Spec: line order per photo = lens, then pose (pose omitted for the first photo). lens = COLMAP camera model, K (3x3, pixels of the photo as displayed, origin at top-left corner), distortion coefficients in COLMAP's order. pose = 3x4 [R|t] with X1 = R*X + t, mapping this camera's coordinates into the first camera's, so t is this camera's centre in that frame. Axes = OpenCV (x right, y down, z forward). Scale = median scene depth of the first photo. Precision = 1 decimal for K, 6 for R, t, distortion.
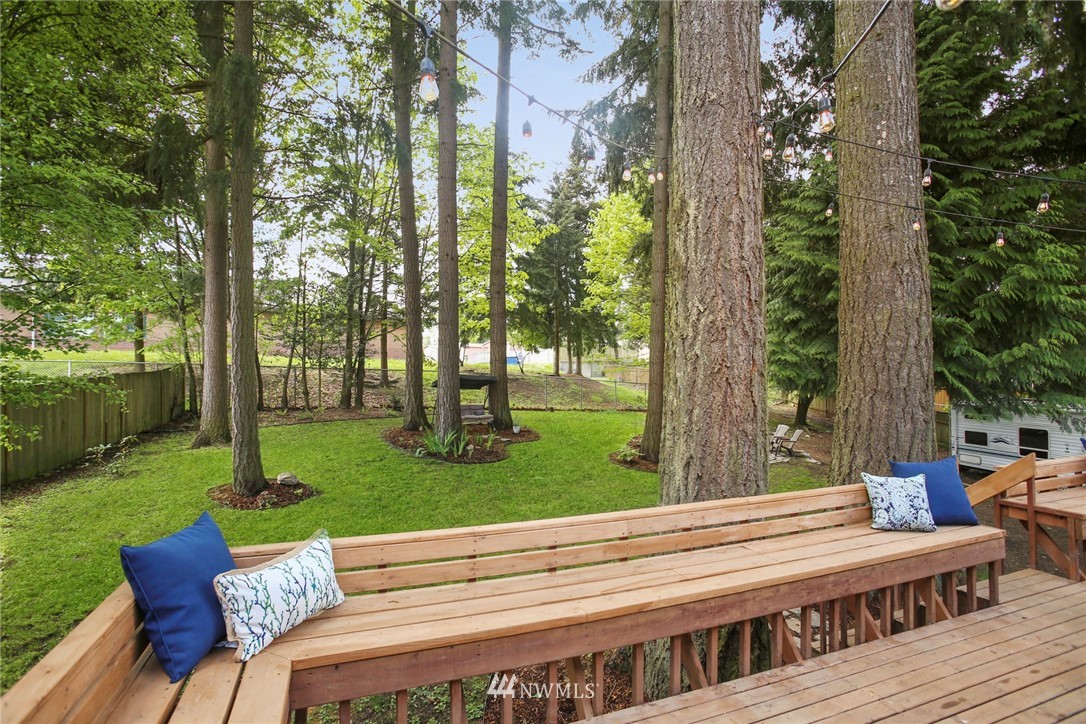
lens RADIAL K [[548.5, 0, 551.8], [0, 548.5, 369.7], [0, 0, 1]] dist [0.000191, 0.000825]
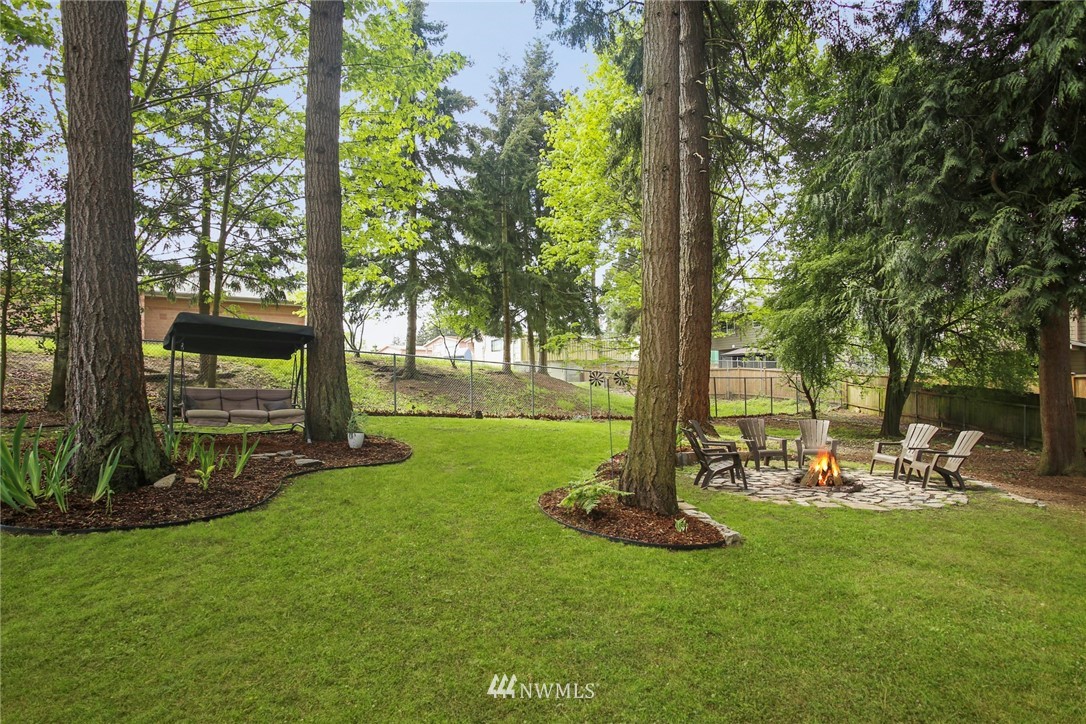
lens RADIAL K [[585.3, 0, 541.7], [0, 585.3, 404.9], [0, 0, 1]] dist [-0.040969, -0.000326]
pose [[0.999905, -0.013207, -0.003907, 0.072732], [0.013242, 0.999873, 0.008907, 0.059623], [0.003788, -0.008958, 0.999953, 0.400932]]
